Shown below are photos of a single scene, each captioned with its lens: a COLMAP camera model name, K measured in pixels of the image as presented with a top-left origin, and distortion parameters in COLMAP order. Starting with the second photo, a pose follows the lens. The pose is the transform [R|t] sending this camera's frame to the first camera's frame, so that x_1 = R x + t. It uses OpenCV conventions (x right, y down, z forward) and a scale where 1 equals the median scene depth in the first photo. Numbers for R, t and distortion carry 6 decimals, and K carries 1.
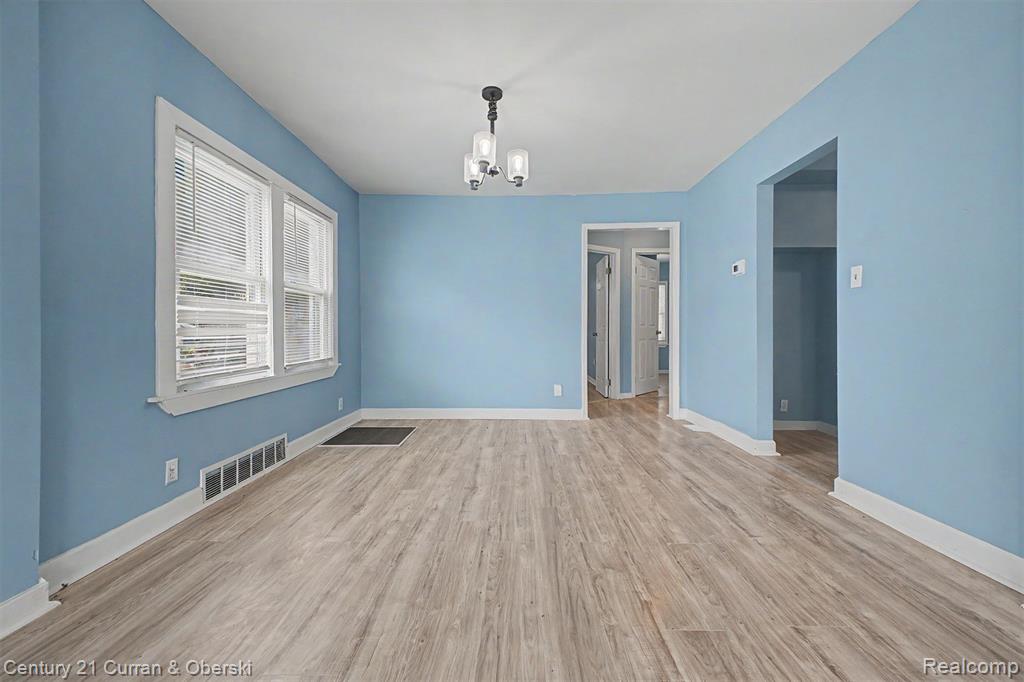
lens RADIAL K [[408.1, 0, 512.1], [0, 408.1, 332.4], [0, 0, 1]] dist [-0.000463, -0.000107]
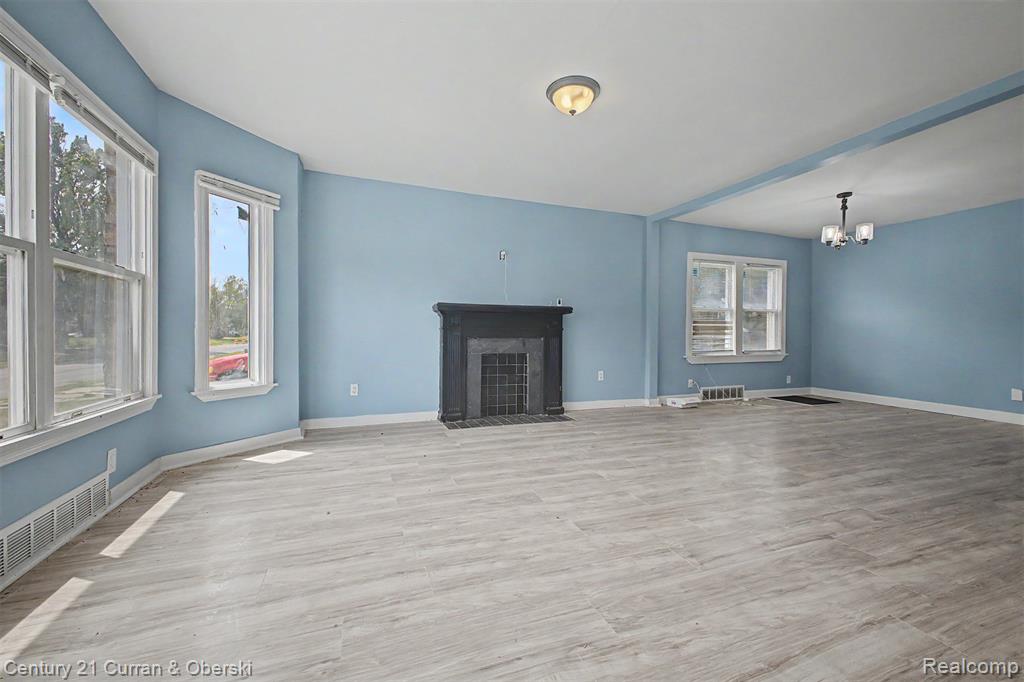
lens RADIAL K [[425.2, 0, 512.0], [0, 425.2, 341.0], [0, 0, 1]] dist [-0.000145, 0.000000]
pose [[0.376653, 0.020155, -0.926135, 1.006463], [-0.004852, 0.999793, 0.019784, -0.002357], [0.926342, -0.002958, 0.376673, -0.885503]]
